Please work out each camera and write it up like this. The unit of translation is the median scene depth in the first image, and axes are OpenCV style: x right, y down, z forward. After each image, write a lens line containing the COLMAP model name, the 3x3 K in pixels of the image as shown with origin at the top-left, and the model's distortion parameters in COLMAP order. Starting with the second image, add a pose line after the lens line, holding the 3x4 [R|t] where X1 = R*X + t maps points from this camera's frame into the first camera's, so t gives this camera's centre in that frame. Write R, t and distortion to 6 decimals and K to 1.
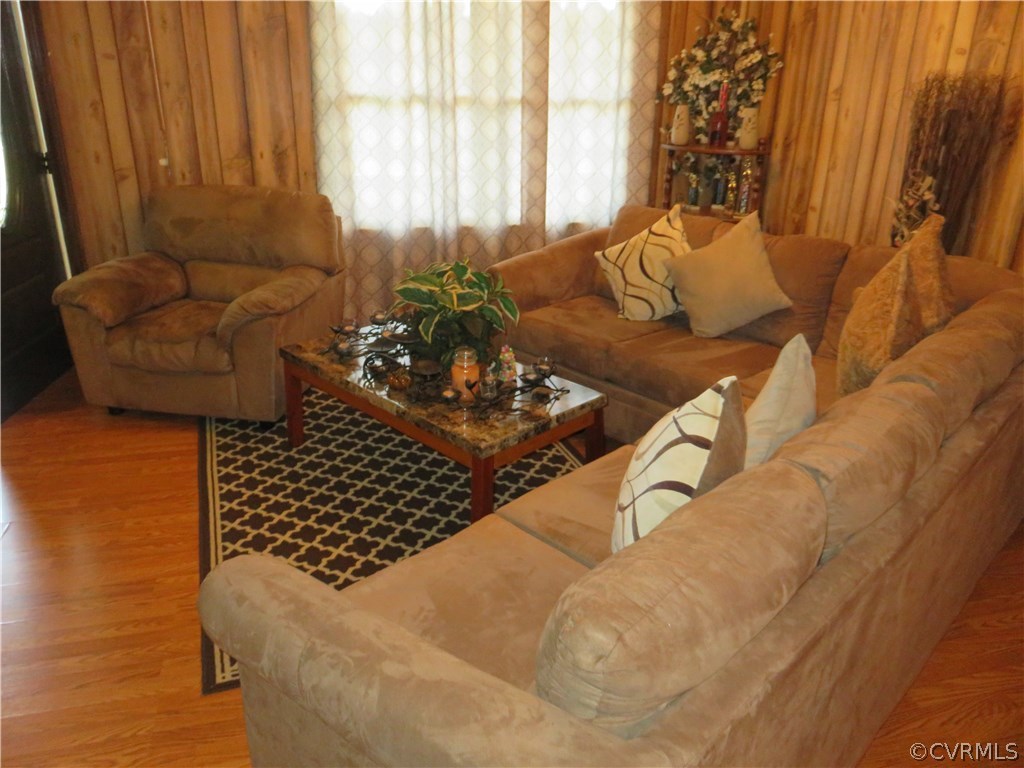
lens RADIAL K [[769.6, 0, 512.0], [0, 769.6, 384.0], [0, 0, 1]] dist [-0.005117, -0.008952]
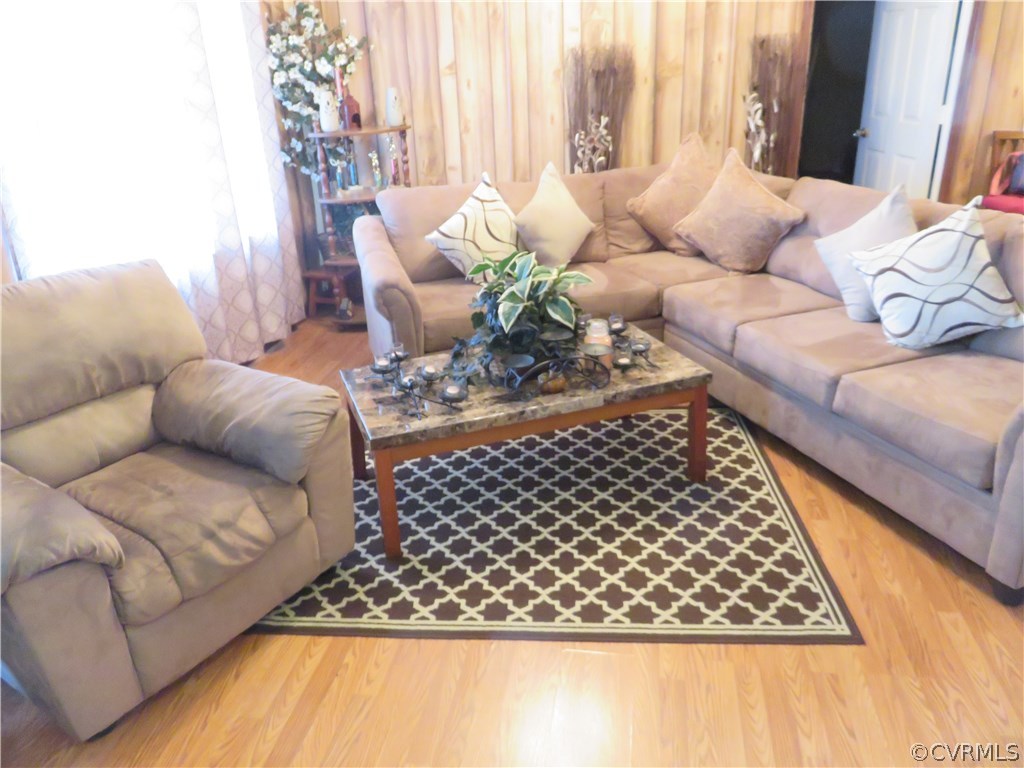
lens RADIAL K [[769.6, 0, 512.0], [0, 769.6, 384.0], [0, 0, 1]] dist [-0.005117, -0.008952]
pose [[0.411458, -0.390584, 0.823497, -0.896266], [0.382183, 0.894189, 0.233157, -0.232253], [-0.827429, 0.218792, 0.517196, 0.524699]]
